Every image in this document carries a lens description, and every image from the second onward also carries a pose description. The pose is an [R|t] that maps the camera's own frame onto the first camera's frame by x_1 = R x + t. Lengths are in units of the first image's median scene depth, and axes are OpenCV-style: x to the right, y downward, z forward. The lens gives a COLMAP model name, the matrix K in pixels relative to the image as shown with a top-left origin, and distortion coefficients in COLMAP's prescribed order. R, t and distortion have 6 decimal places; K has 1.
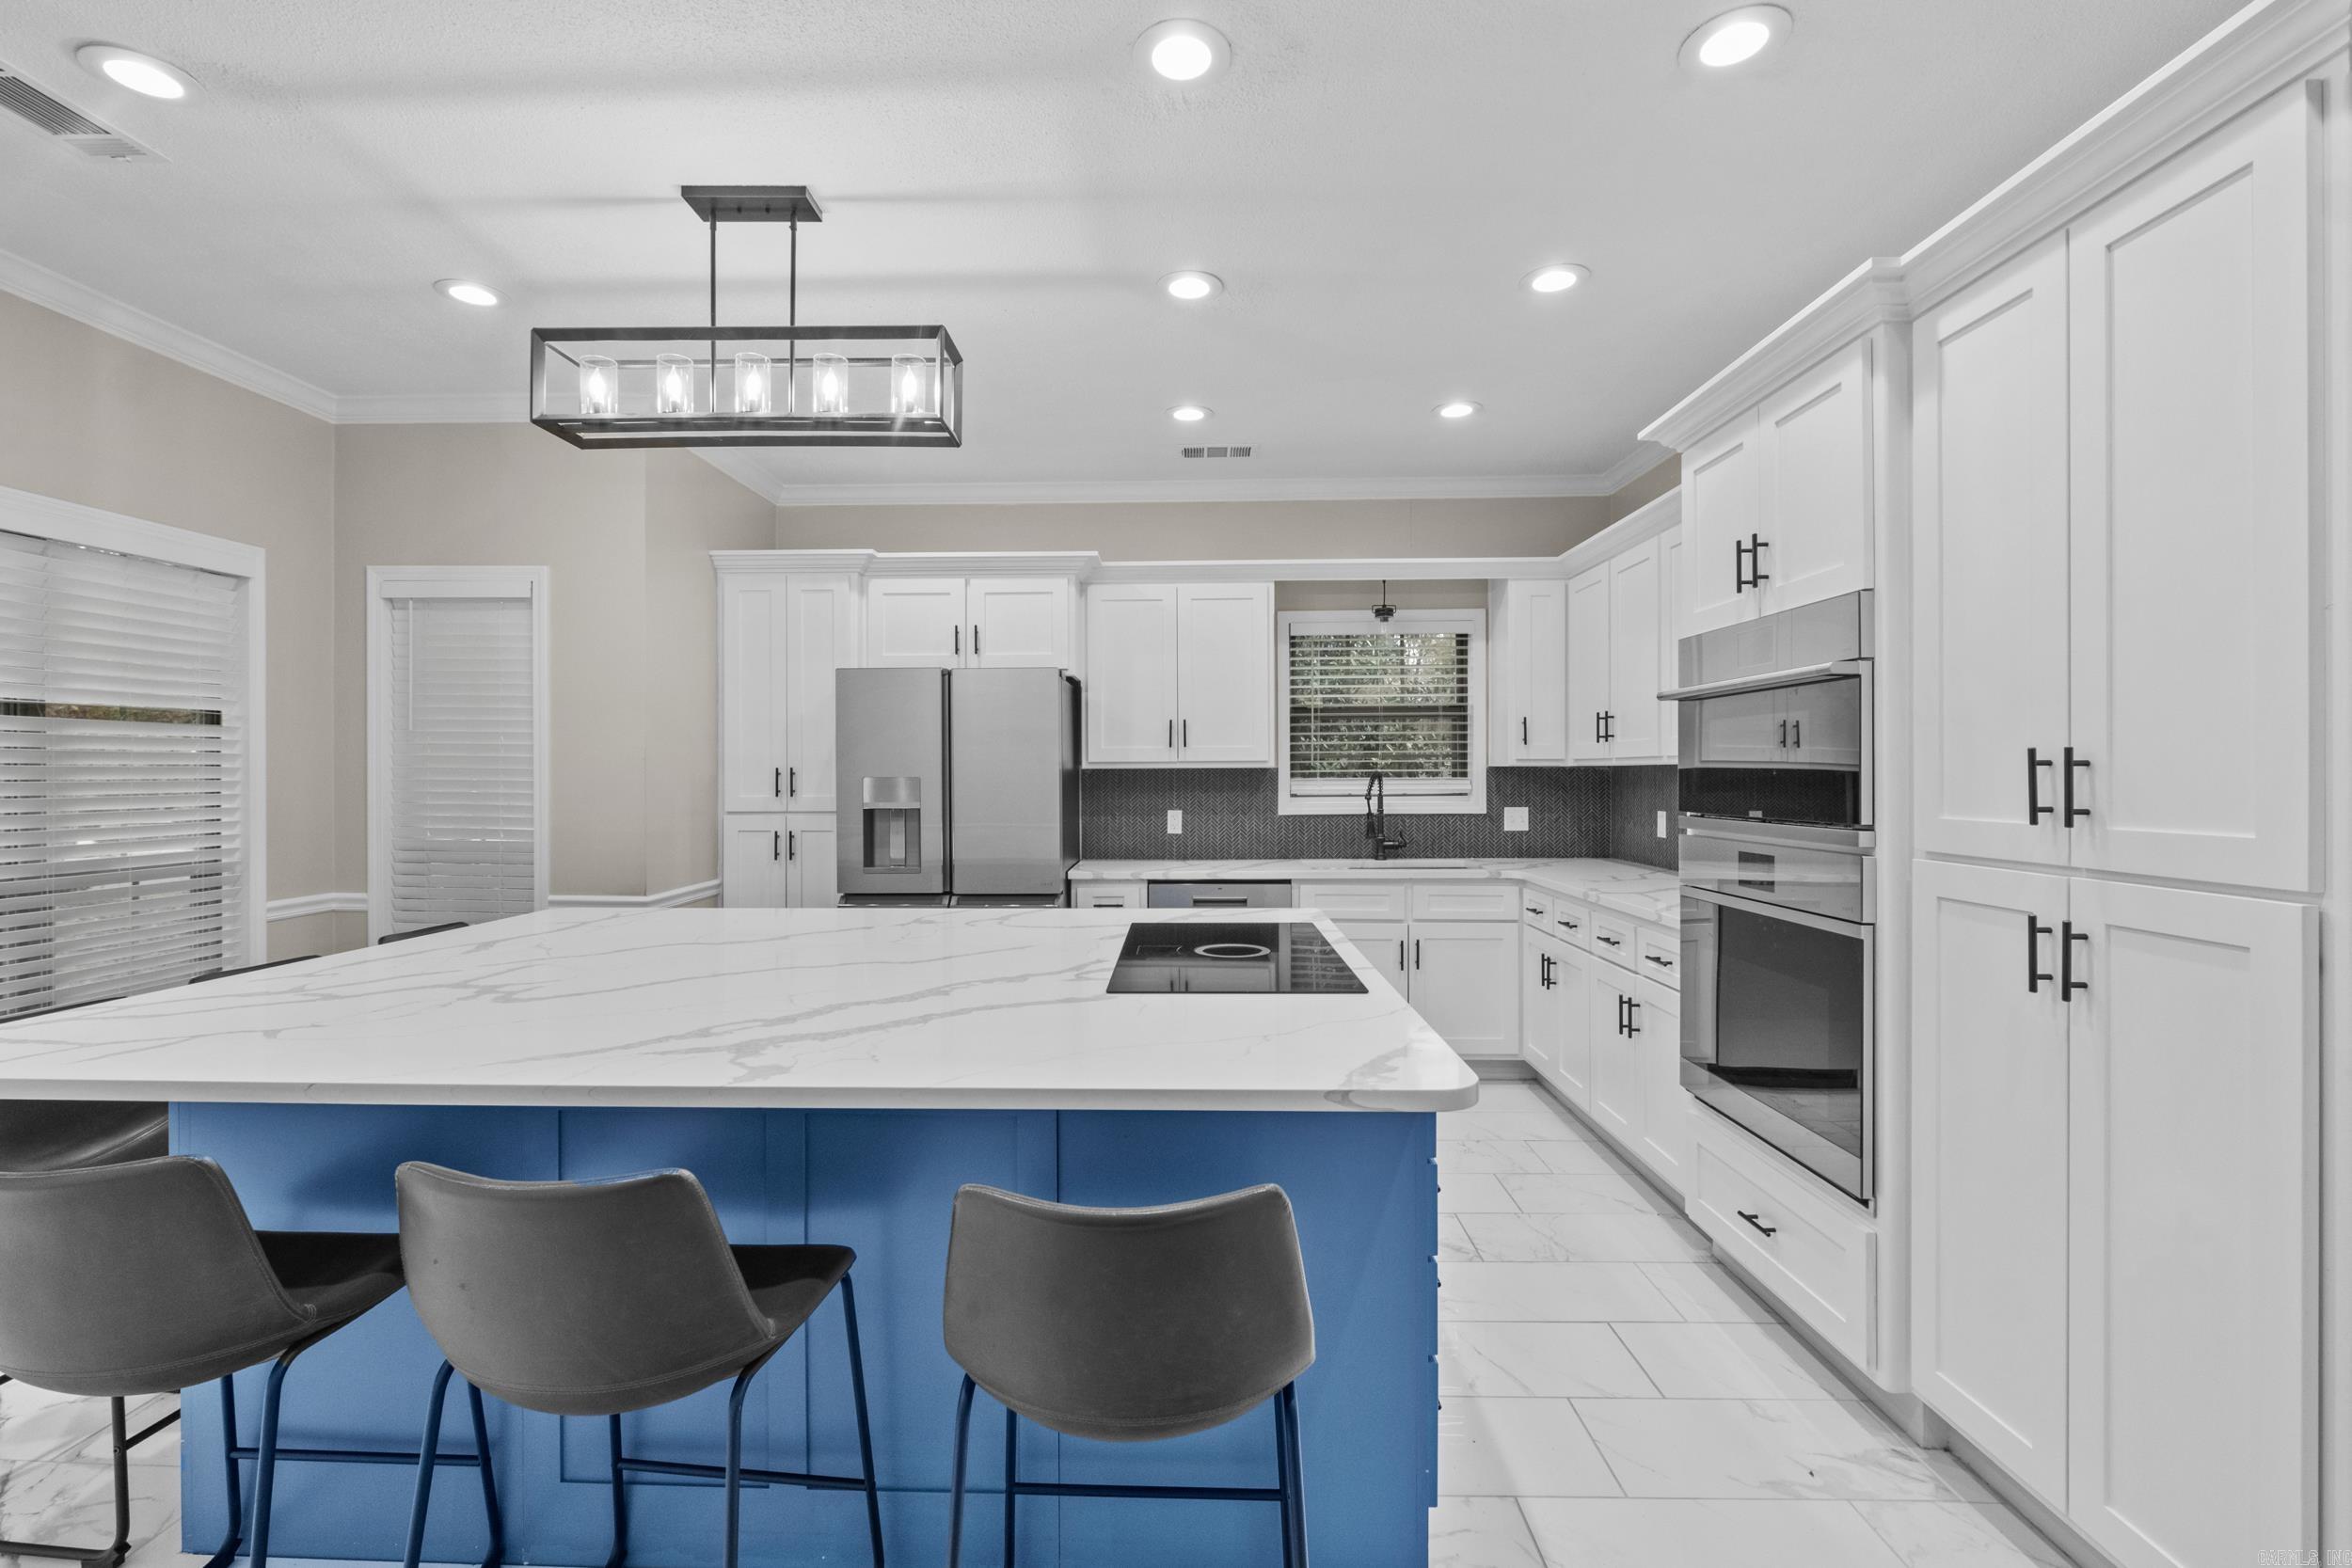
lens RADIAL K [[1030.0, 0, 1176.0], [0, 1030.0, 784.0], [0, 0, 1]] dist [-0.001439, 0.000007]
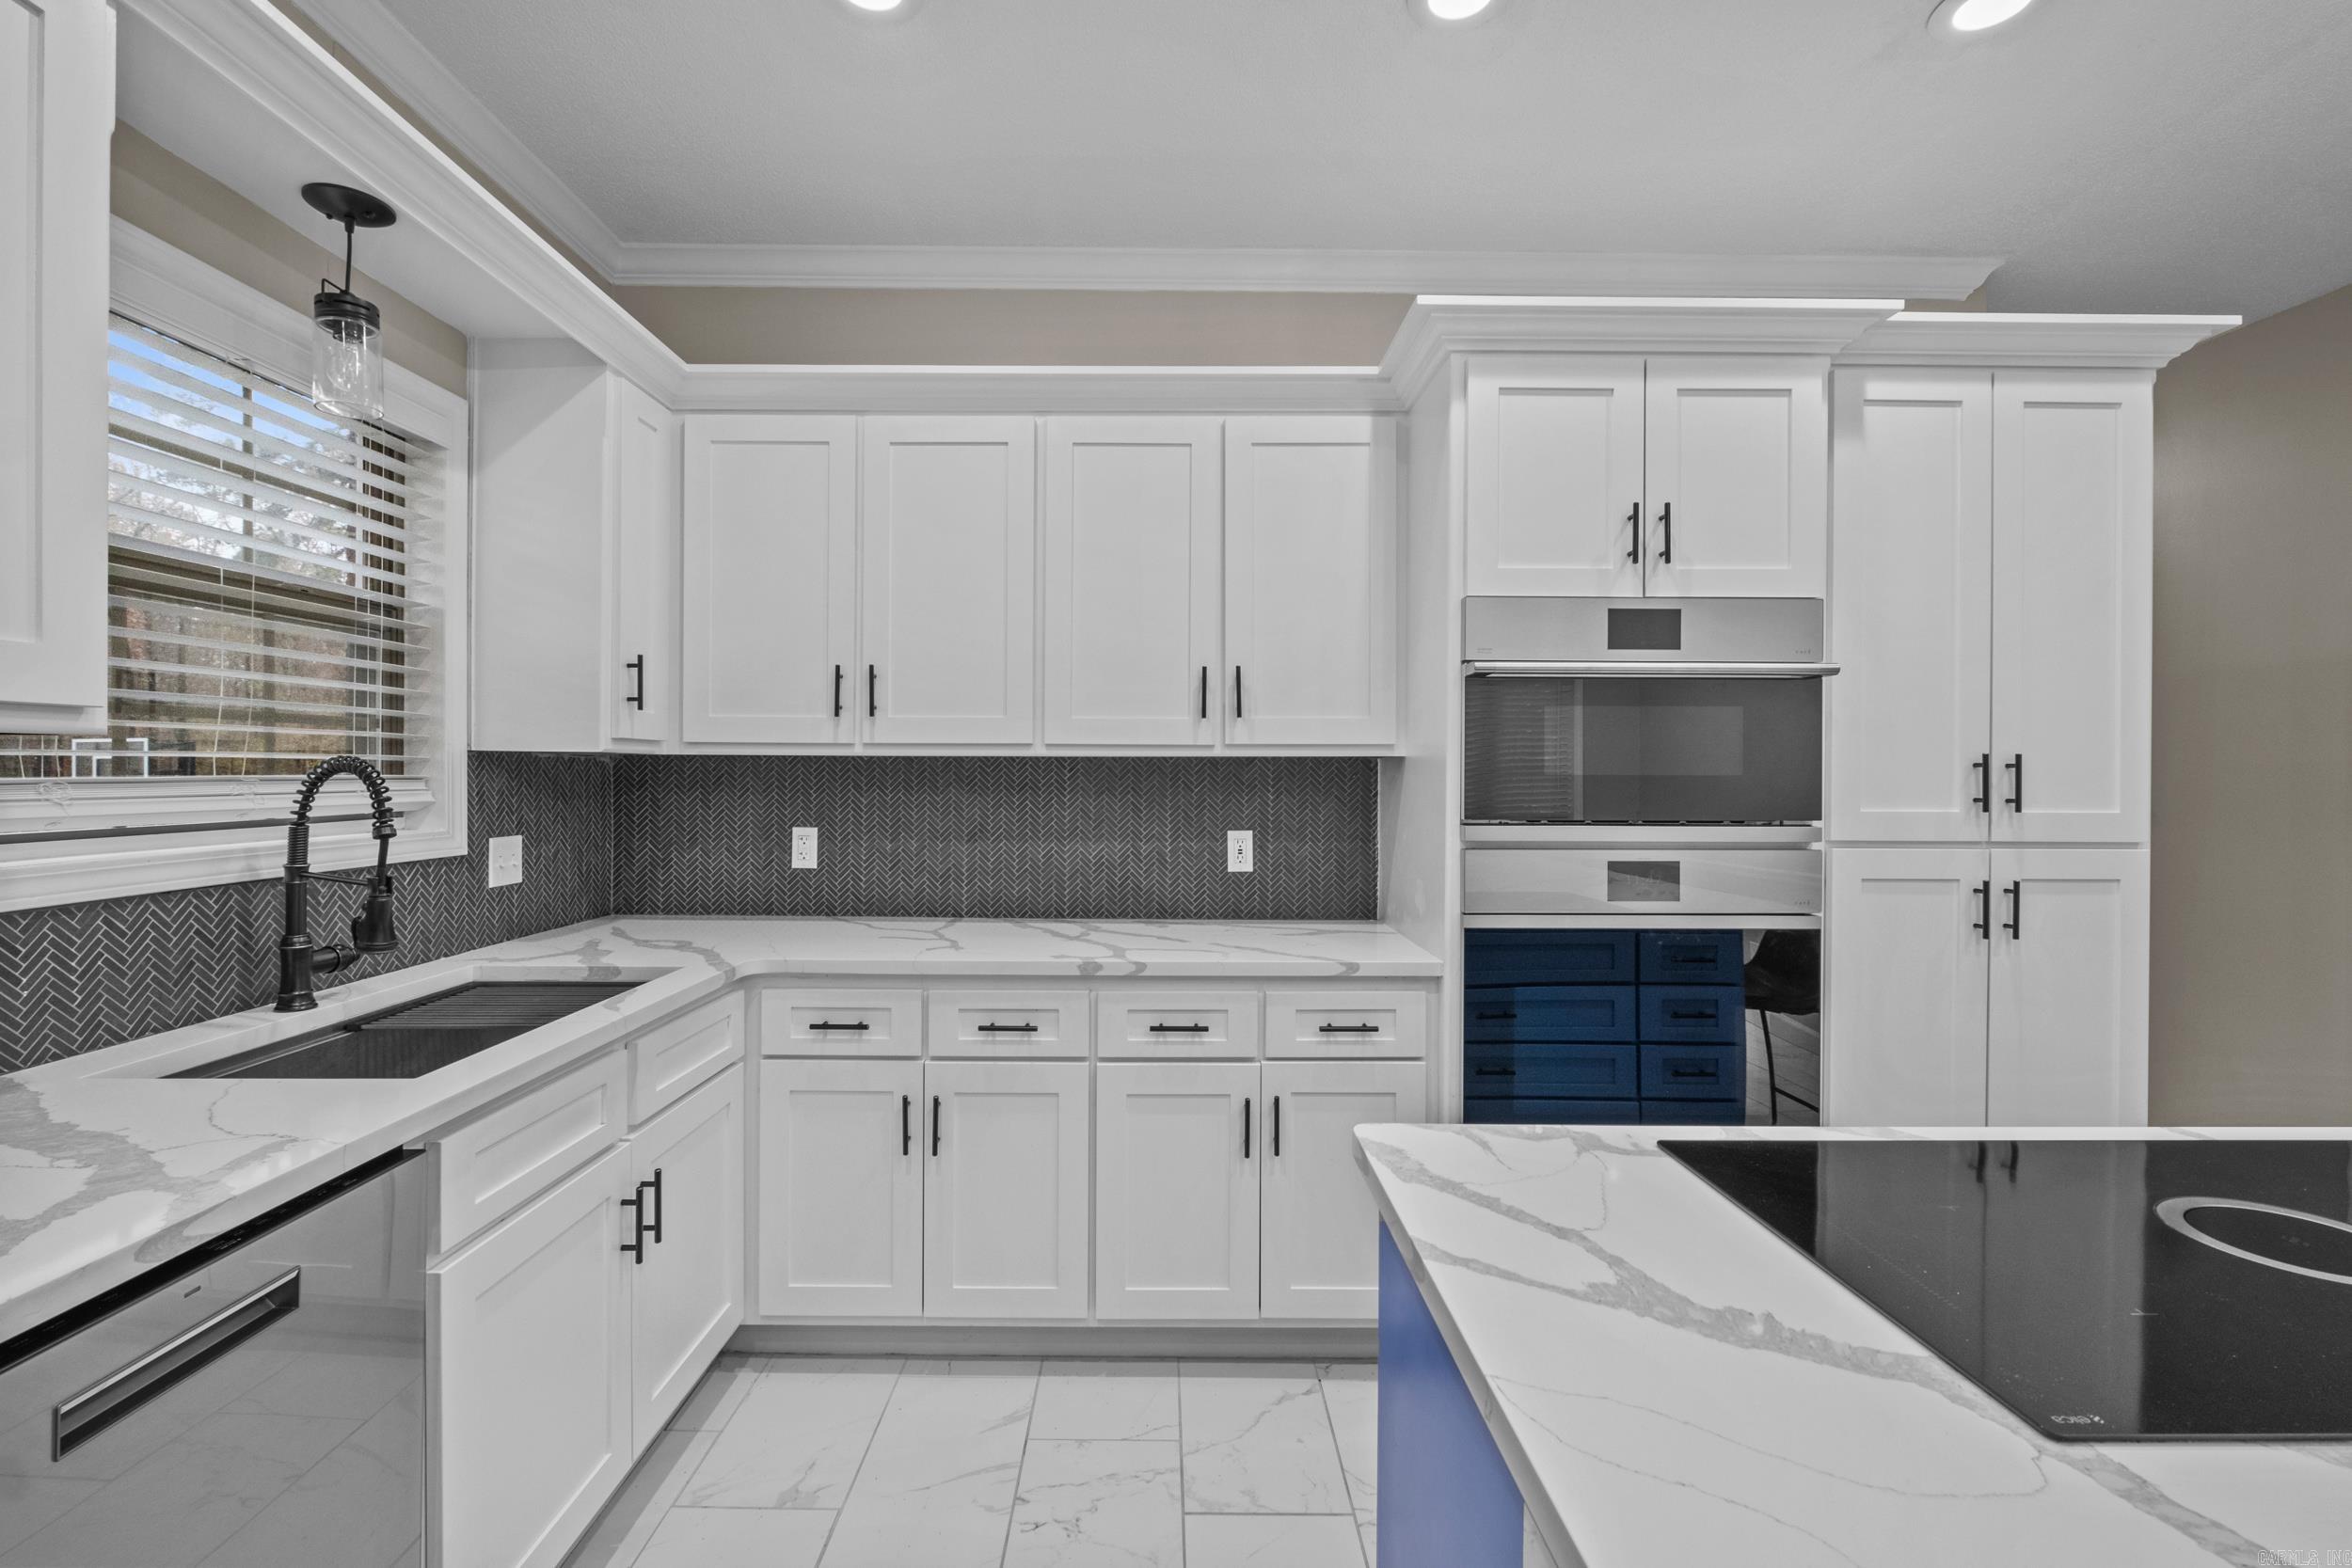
lens RADIAL K [[1030.0, 0, 1176.0], [0, 1030.0, 784.0], [0, 0, 1]] dist [-0.001439, 0.000007]
pose [[-0.020143, -0.007161, 0.999771, -0.239436], [0.004574, 0.999963, 0.007255, -0.005693], [-0.999787, 0.004719, -0.020110, 1.067307]]
